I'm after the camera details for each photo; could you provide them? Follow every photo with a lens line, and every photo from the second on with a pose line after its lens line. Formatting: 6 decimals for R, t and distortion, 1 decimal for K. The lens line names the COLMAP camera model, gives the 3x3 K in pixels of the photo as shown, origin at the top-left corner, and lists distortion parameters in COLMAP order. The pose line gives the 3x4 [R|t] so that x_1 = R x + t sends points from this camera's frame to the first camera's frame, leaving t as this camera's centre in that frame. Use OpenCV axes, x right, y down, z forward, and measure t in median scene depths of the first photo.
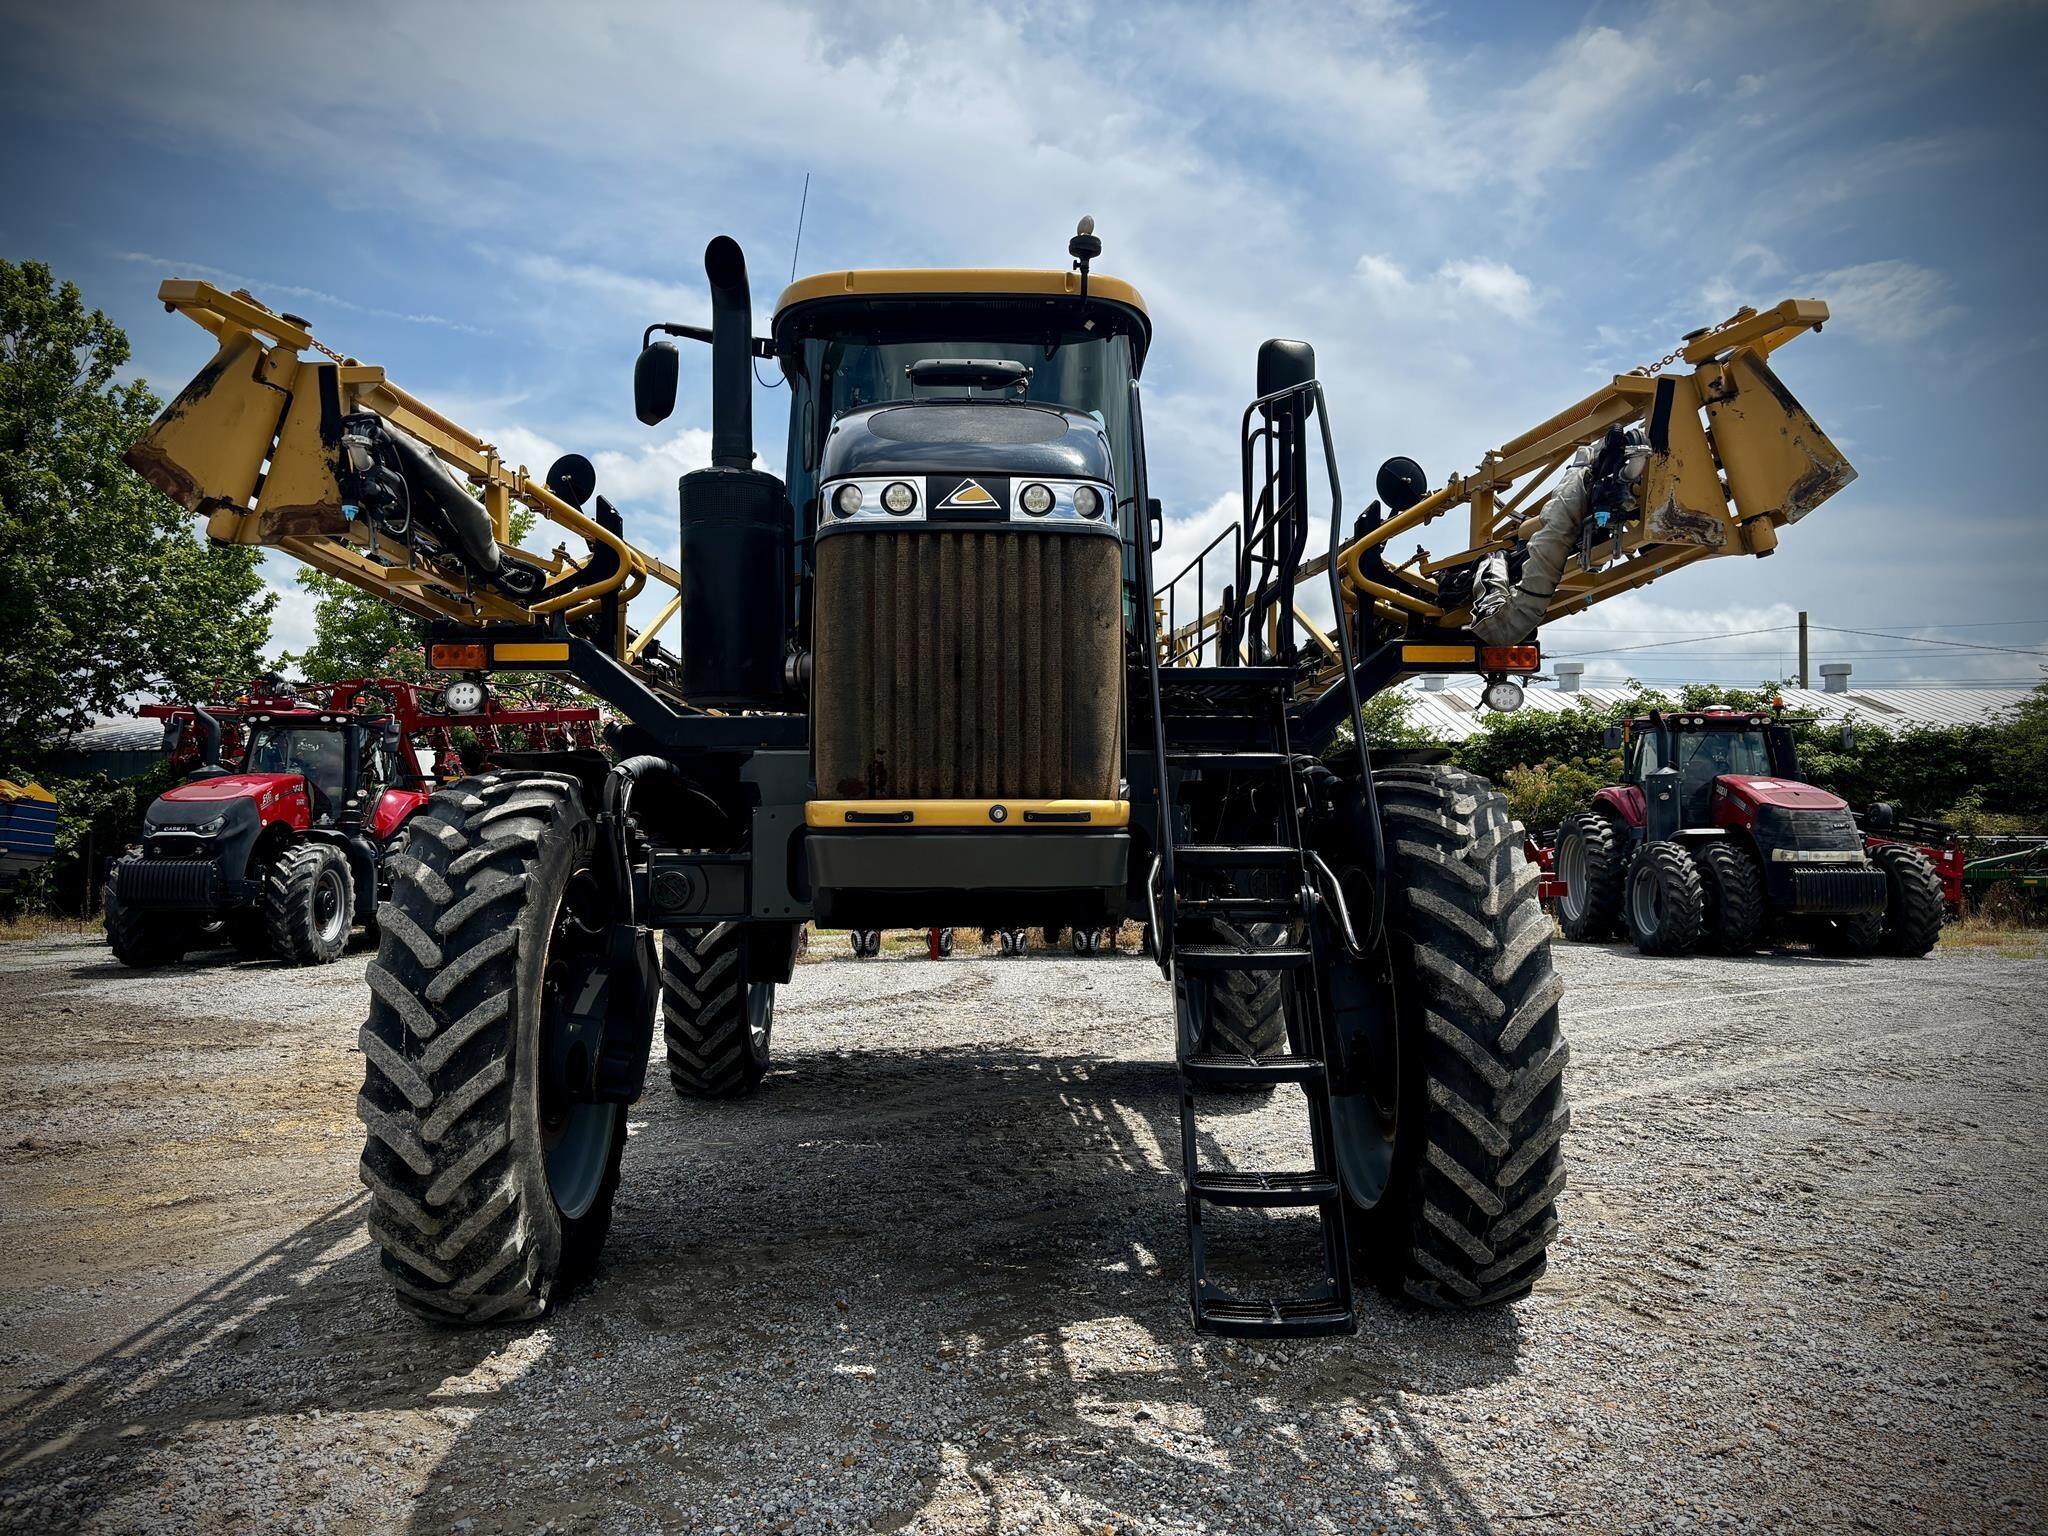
lens RADIAL K [[1563.4, 0, 1045.2], [0, 1563.4, 771.2], [0, 0, 1]] dist [0.033853, -0.006643]
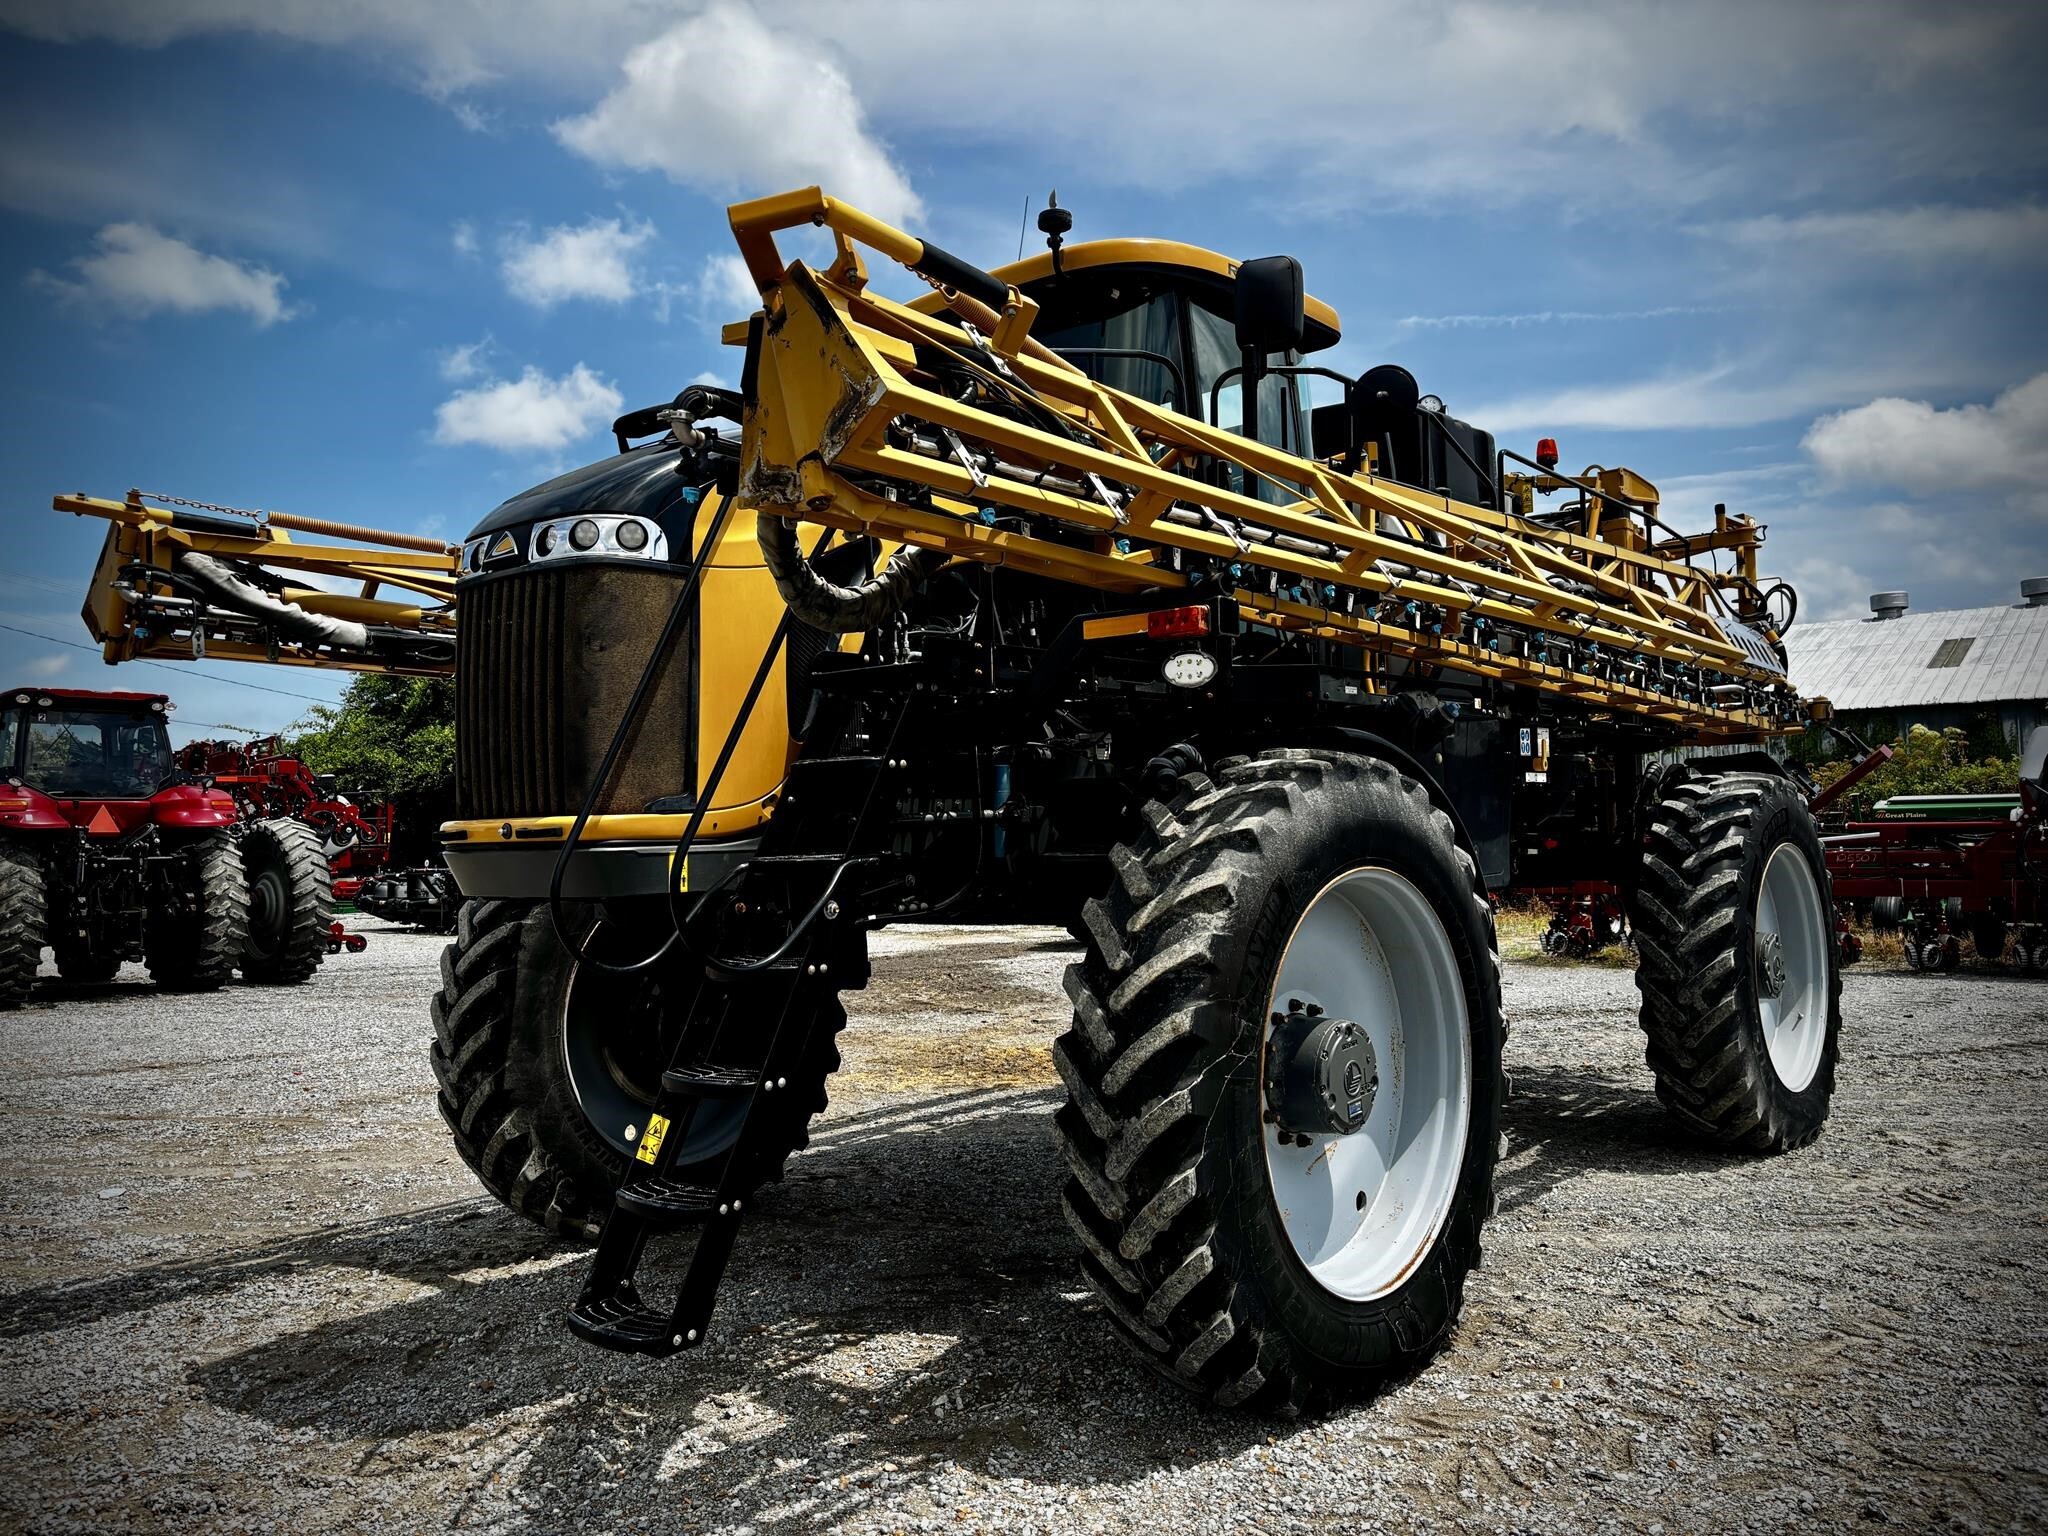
lens RADIAL K [[1570.4, 0, 1031.7], [0, 1570.4, 775.2], [0, 0, 1]] dist [0.026610, -0.003431]
pose [[0.736596, -0.038269, -0.675249, 0.661050], [0.044711, 0.998969, -0.007842, 0.008876], [0.674853, -0.024415, 0.737548, 0.281852]]
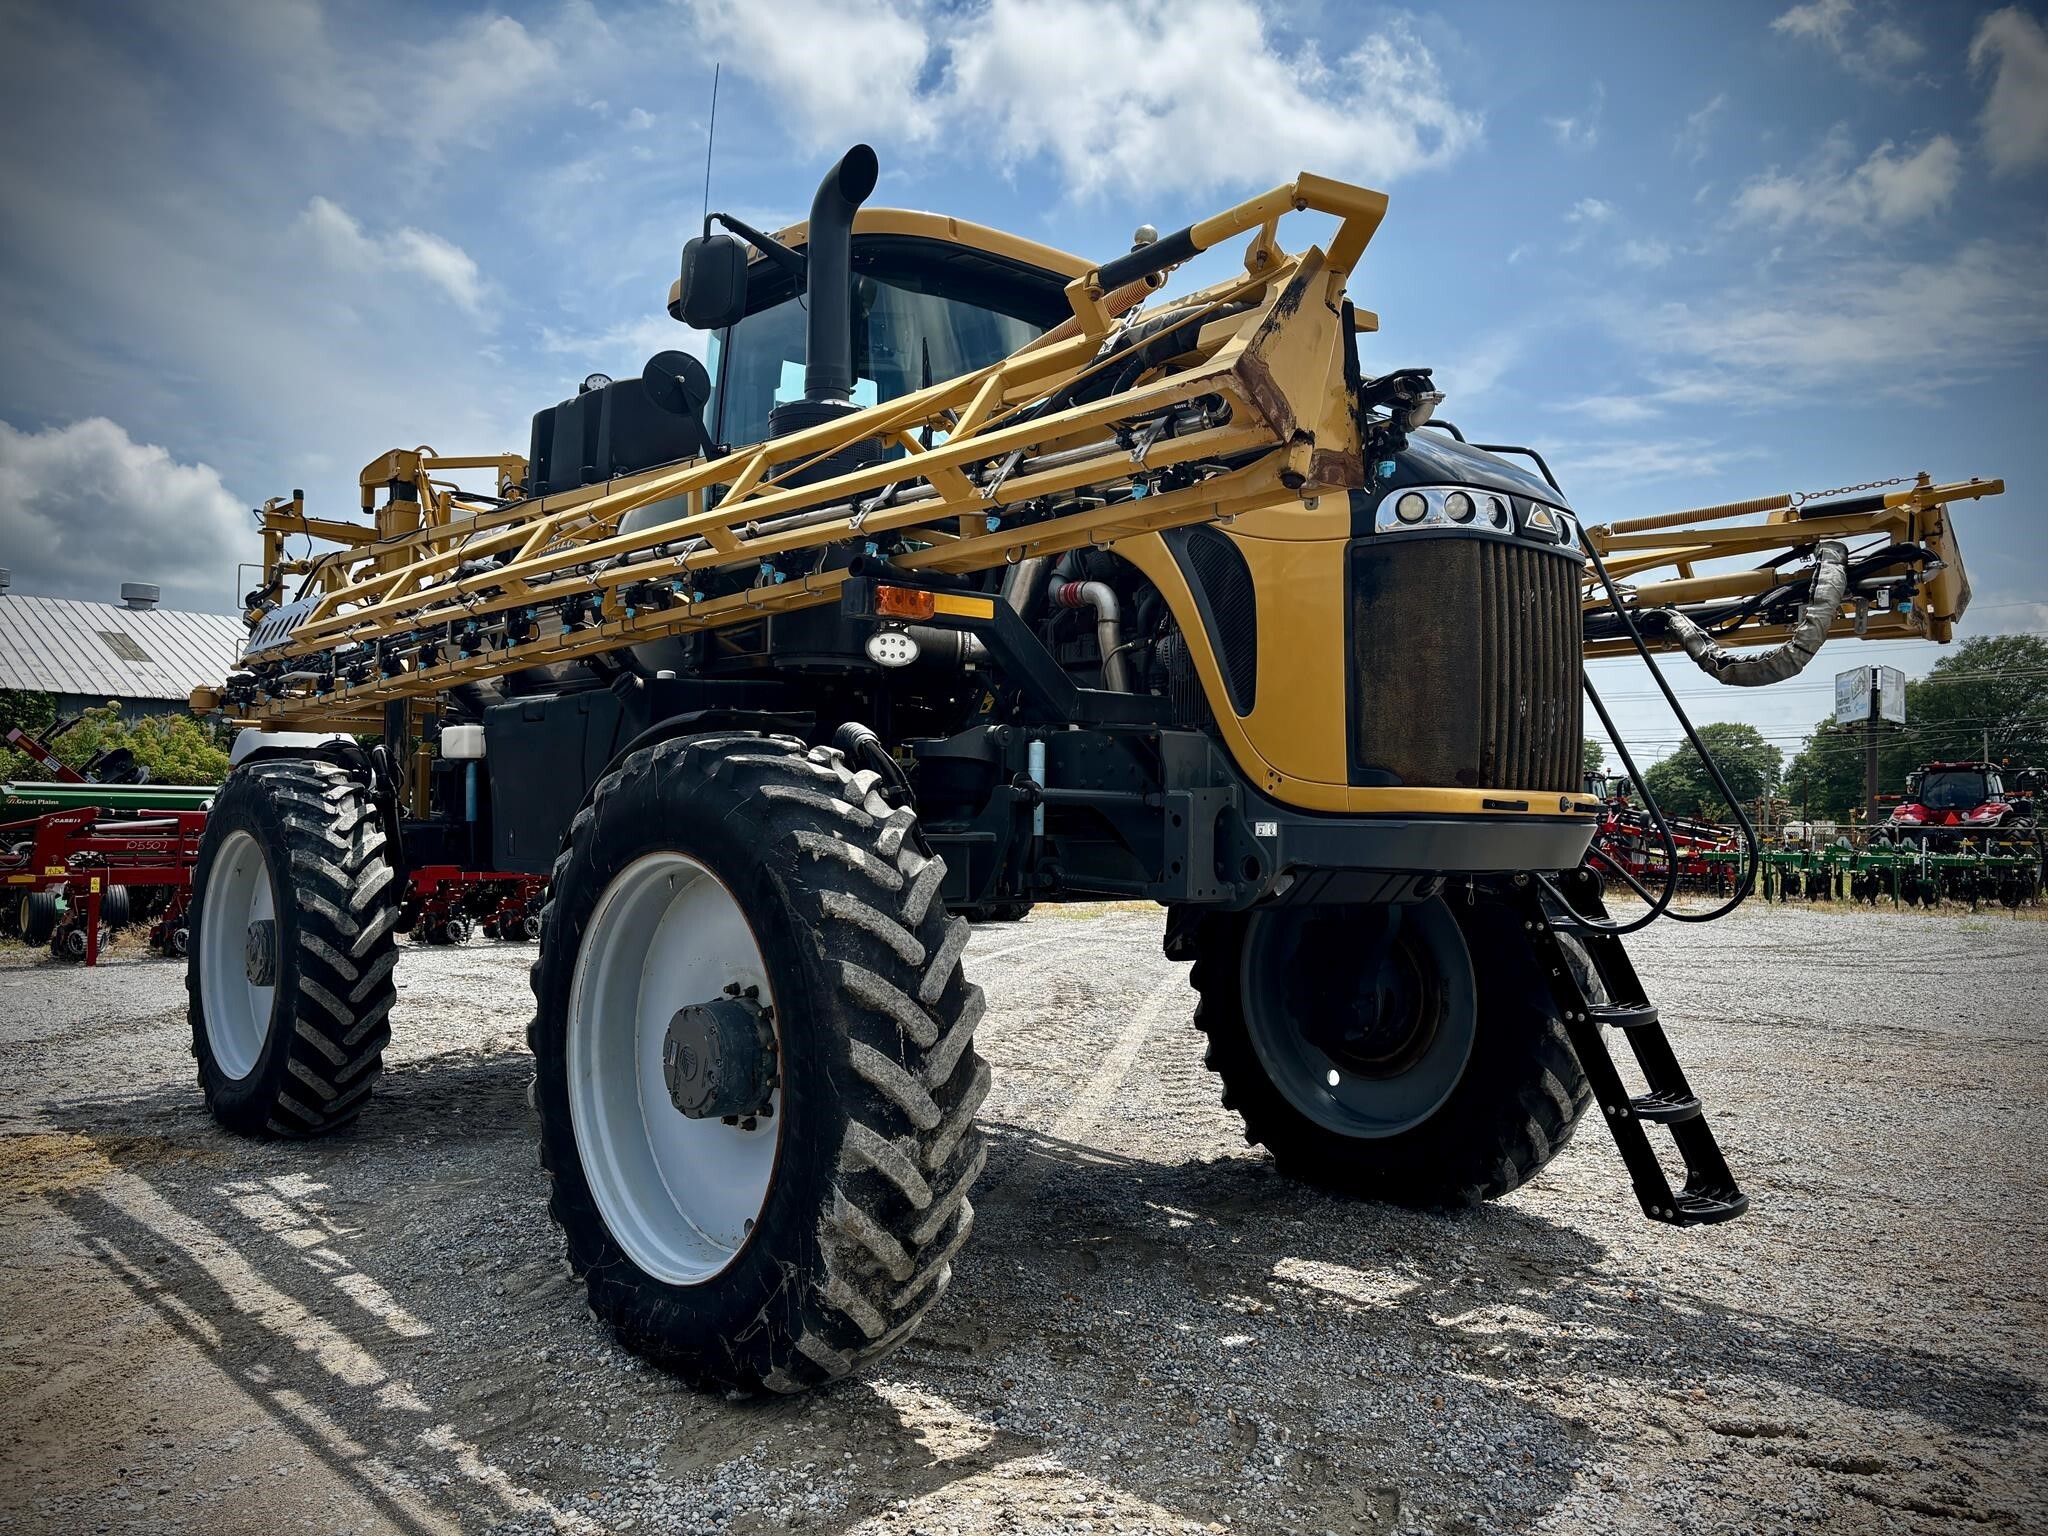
lens RADIAL K [[1535.7, 0, 1052.9], [0, 1535.7, 774.8], [0, 0, 1]] dist [0.060146, -0.062176]
pose [[0.766157, 0.031778, 0.641868, -0.687031], [-0.041028, 0.999158, -0.000494, 0.014505], [-0.641343, -0.025956, 0.766815, 0.247424]]
